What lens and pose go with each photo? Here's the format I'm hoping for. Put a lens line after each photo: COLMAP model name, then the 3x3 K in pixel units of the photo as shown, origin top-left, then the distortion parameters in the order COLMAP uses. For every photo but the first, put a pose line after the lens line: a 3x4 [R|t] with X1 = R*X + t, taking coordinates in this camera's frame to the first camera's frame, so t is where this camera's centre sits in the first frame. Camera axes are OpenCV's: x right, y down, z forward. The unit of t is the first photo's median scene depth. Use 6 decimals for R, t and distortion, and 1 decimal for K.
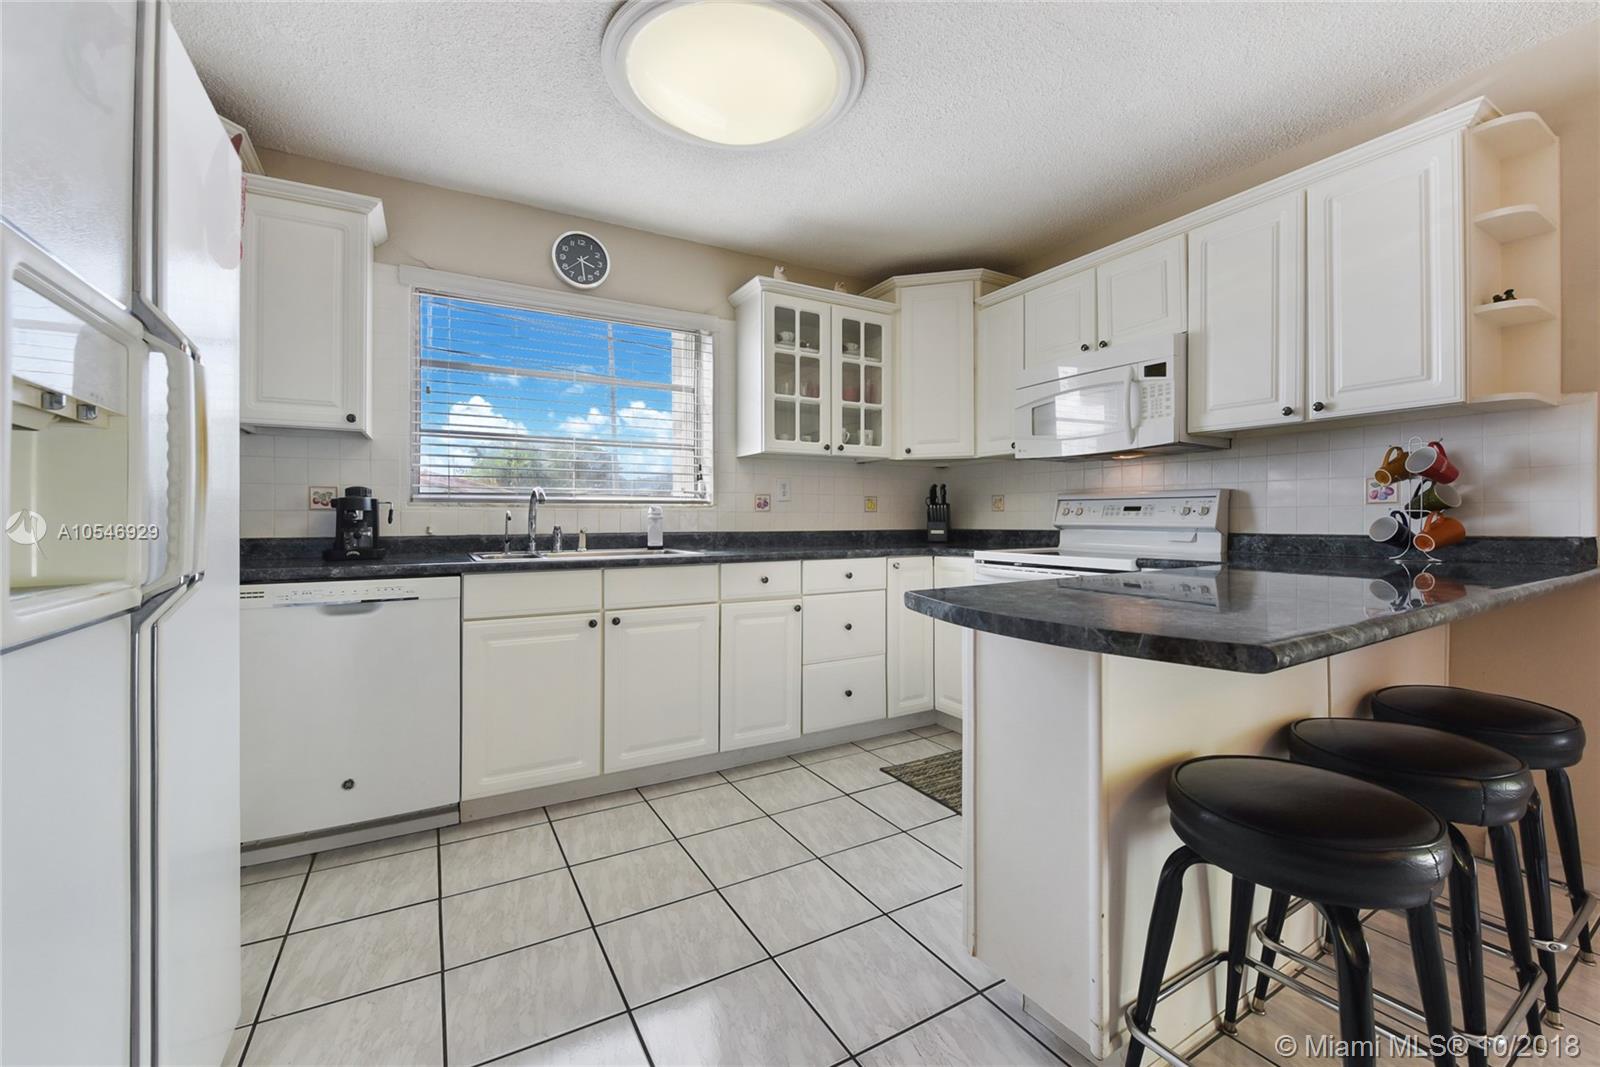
lens RADIAL K [[639.5, 0, 805.1], [0, 639.5, 529.3], [0, 0, 1]] dist [-0.012168, -0.002326]
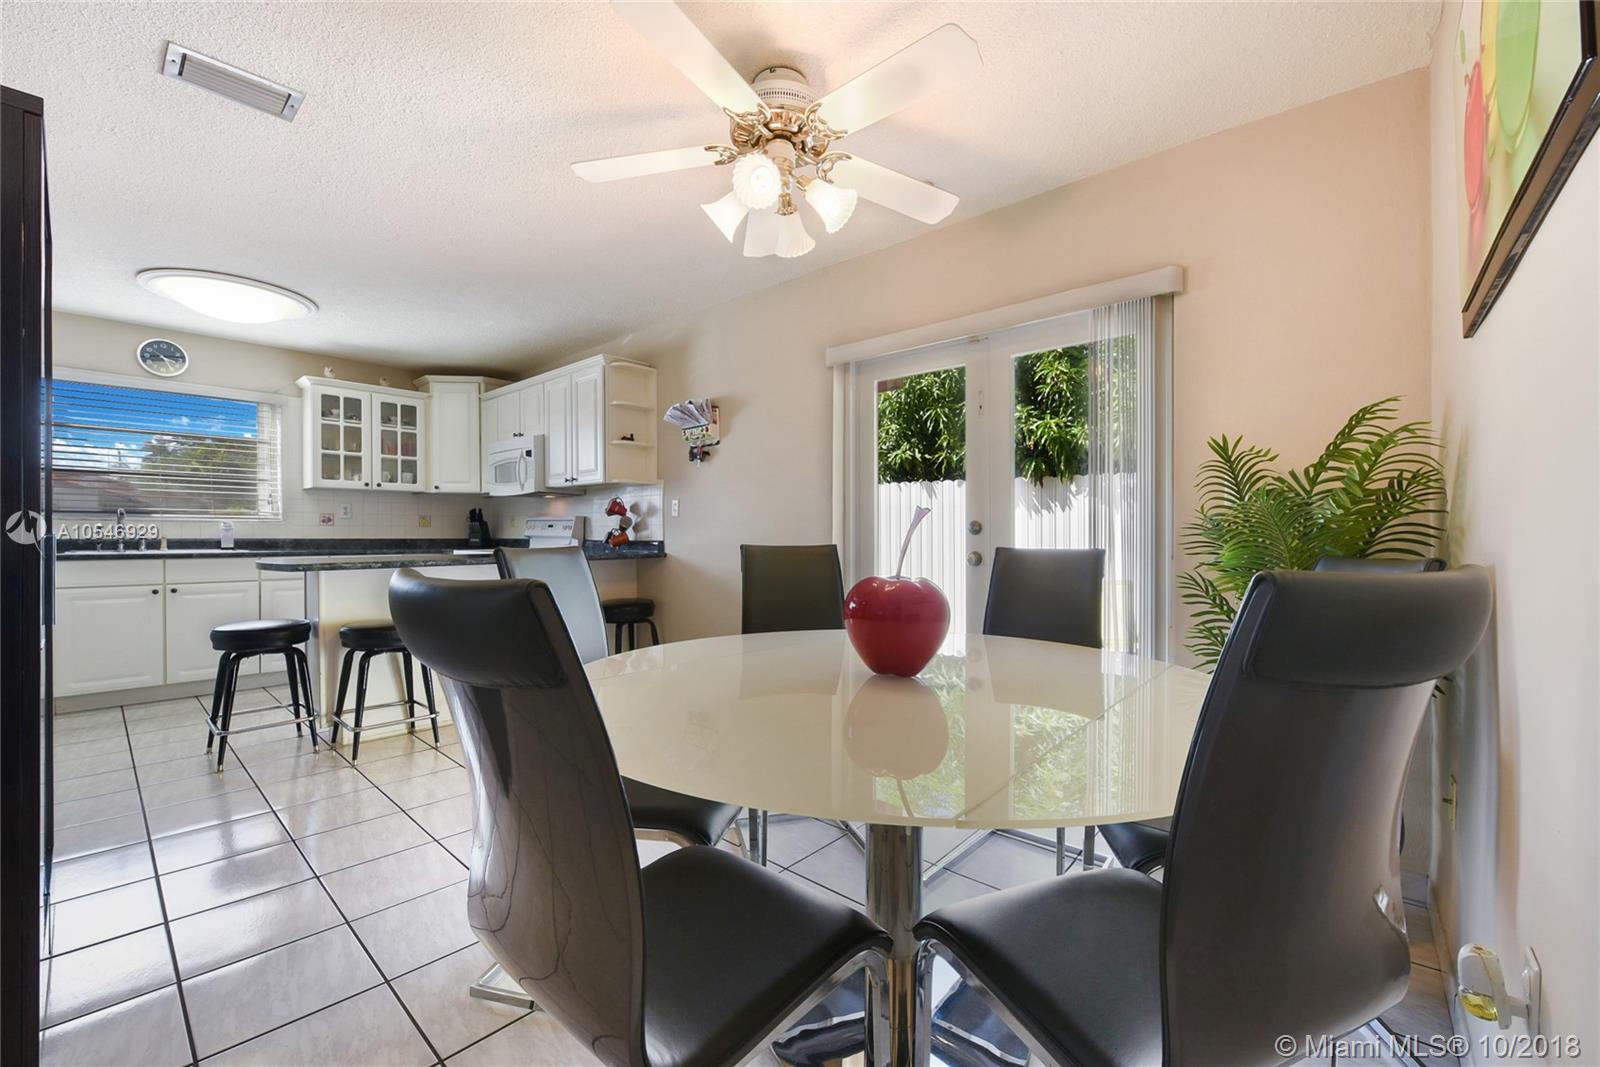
lens RADIAL K [[639.5, 0, 811.5], [0, 639.5, 547.2], [0, 0, 1]] dist [-0.012168, -0.002326]
pose [[0.946639, 0.001395, 0.322292, 0.572971], [-0.003859, 0.999968, 0.007006, 0.009856], [-0.322272, -0.007876, 0.946614, -0.835804]]
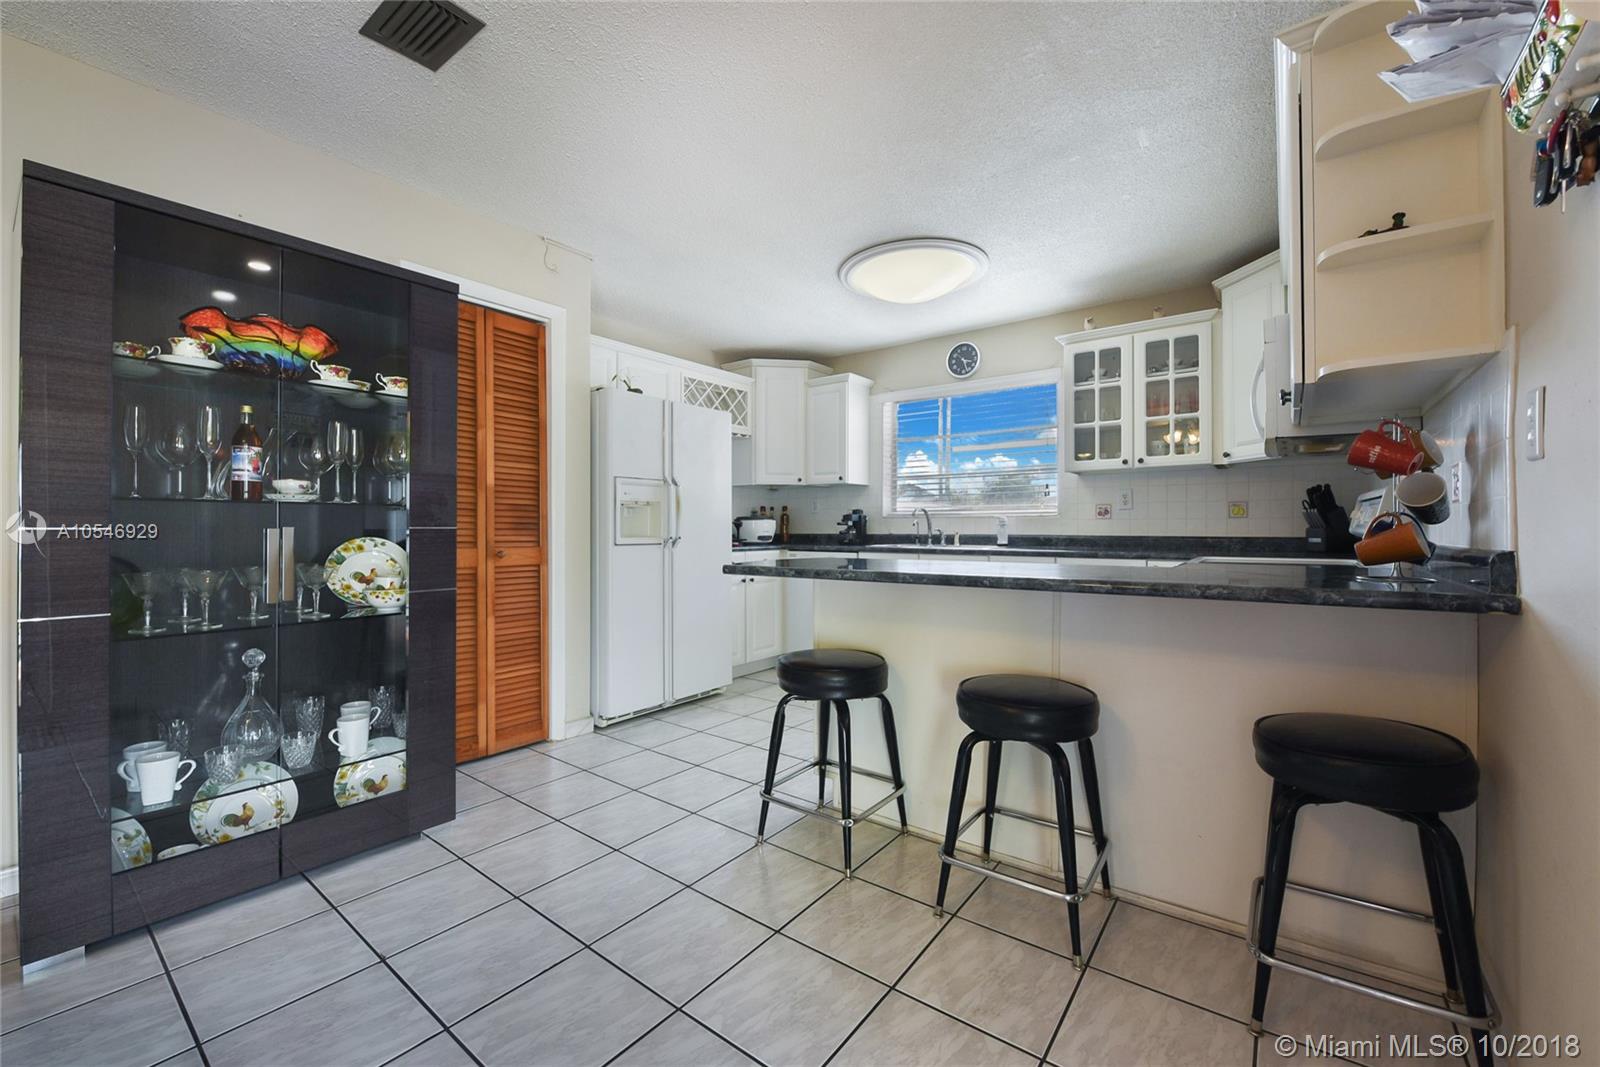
lens RADIAL K [[639.5, 0, 794.6], [0, 639.5, 527.7], [0, 0, 1]] dist [-0.012168, -0.002326]
pose [[0.379863, 0.002066, -0.925041, 0.875307], [-0.013158, 0.999908, -0.003170, 0.000312], [0.924949, 0.013376, 0.379855, 0.027084]]
